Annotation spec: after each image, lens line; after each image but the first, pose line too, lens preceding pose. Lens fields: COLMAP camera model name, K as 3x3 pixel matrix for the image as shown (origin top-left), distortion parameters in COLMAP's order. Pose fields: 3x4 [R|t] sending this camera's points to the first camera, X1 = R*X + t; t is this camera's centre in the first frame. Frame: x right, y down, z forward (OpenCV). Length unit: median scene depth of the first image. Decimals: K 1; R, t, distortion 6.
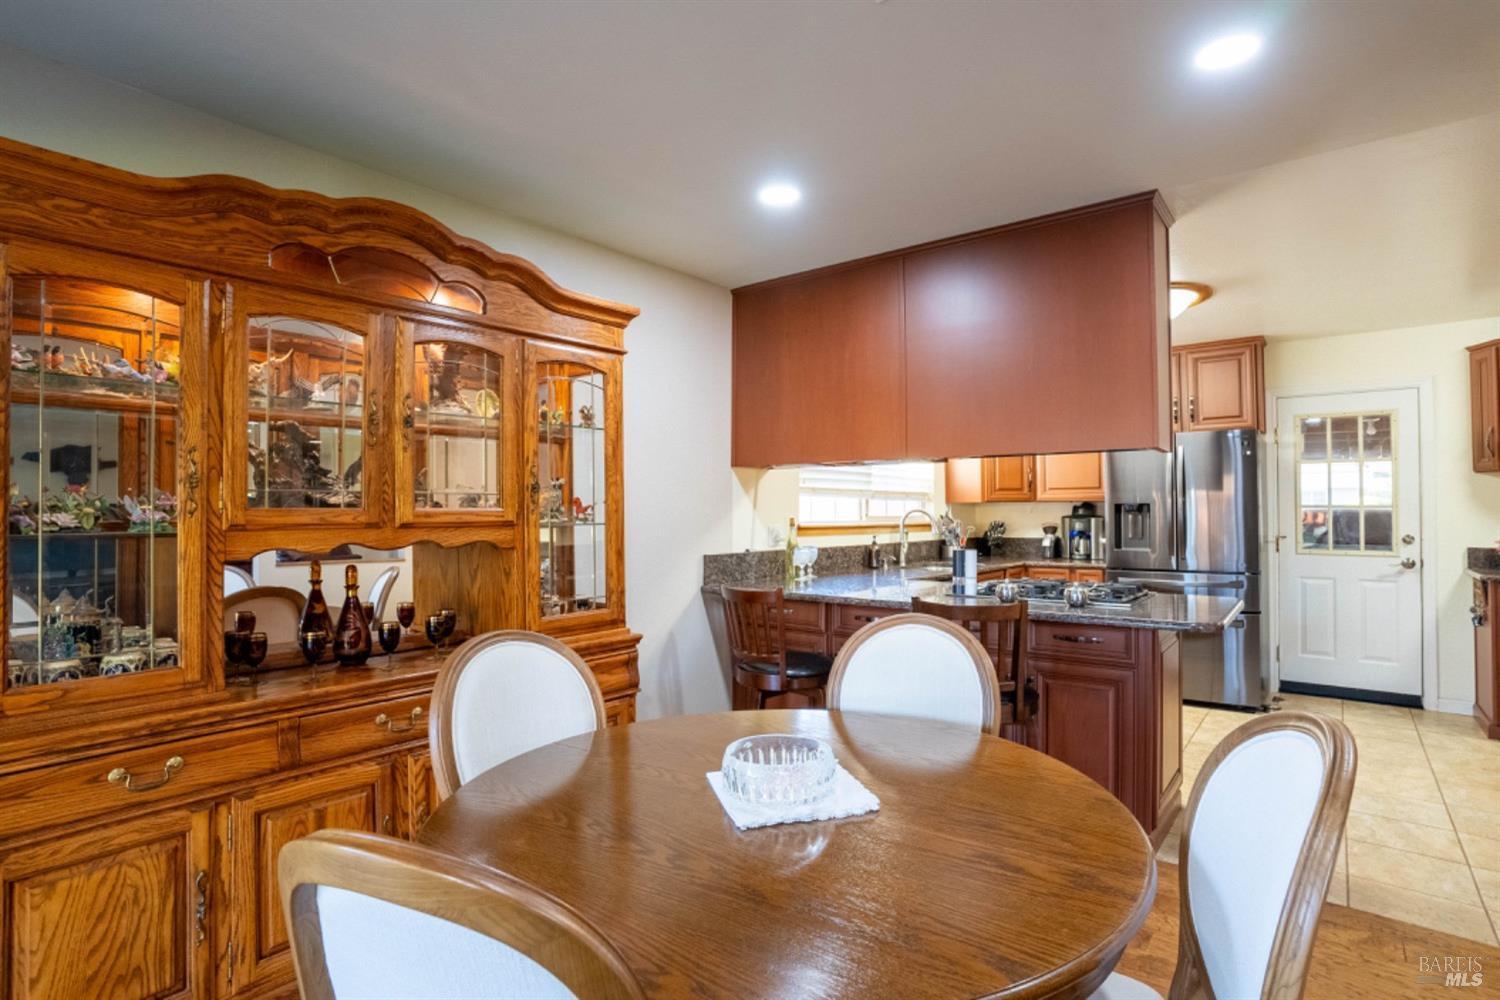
lens RADIAL K [[742.7, 0, 750.0], [0, 742.7, 500.0], [0, 0, 1]] dist [-0.073581, 0.040075]
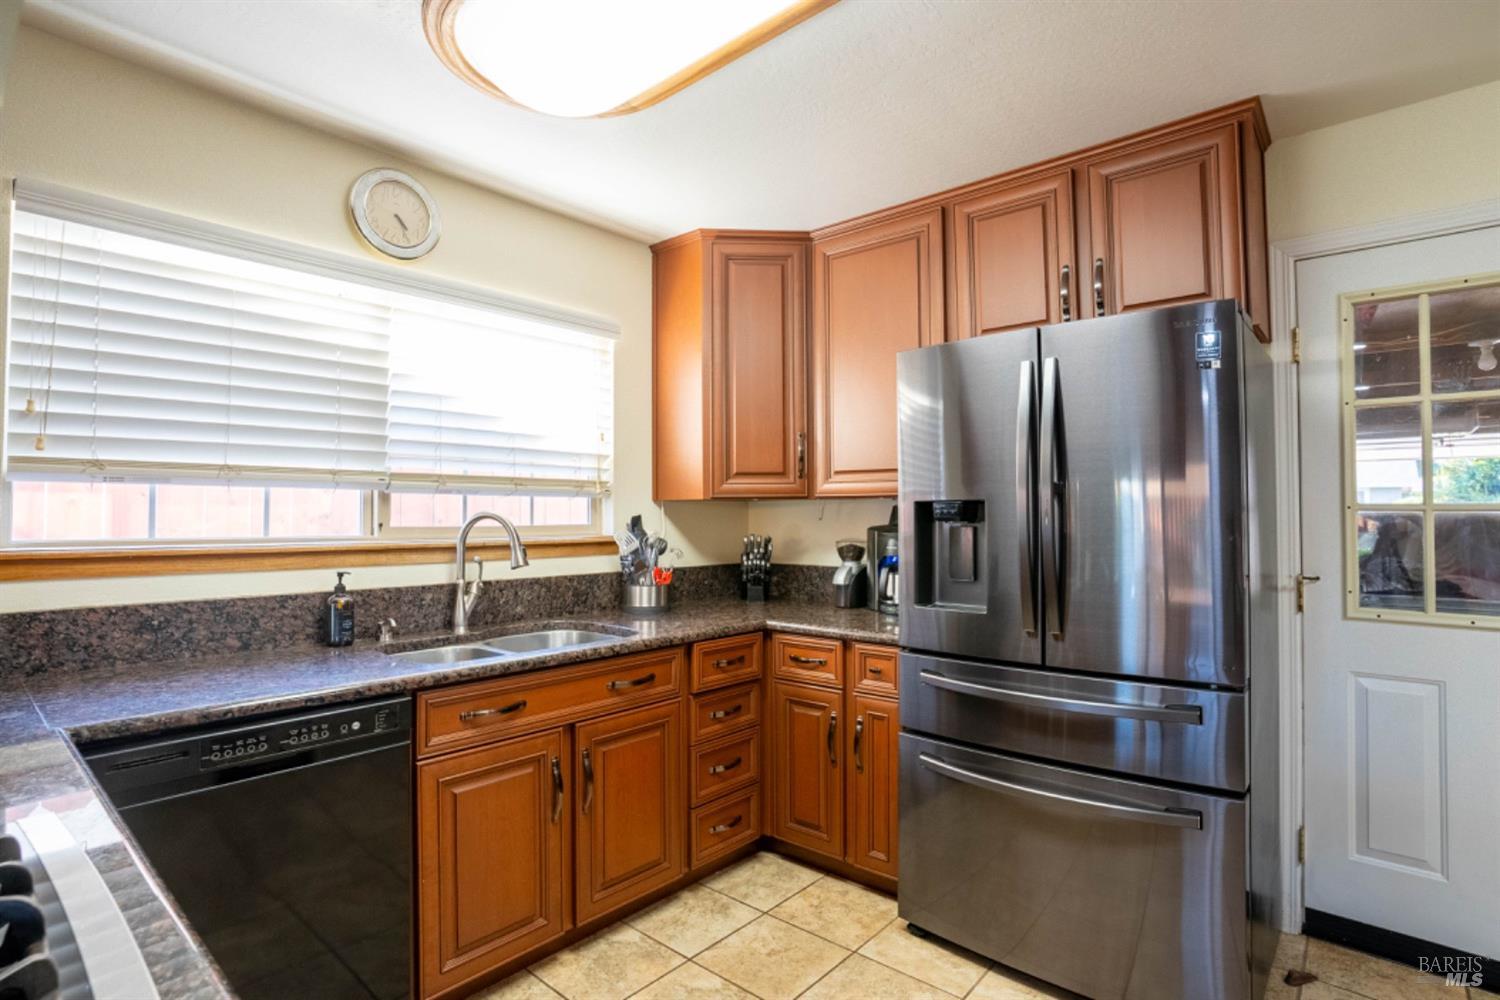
lens RADIAL K [[742.7, 0, 750.0], [0, 742.7, 500.0], [0, 0, 1]] dist [-0.073581, 0.040075]
pose [[0.998998, 0.000567, -0.044757, 0.415810], [-0.000664, 0.999997, -0.002160, 0.005116], [0.044756, 0.002188, 0.998996, 0.546205]]
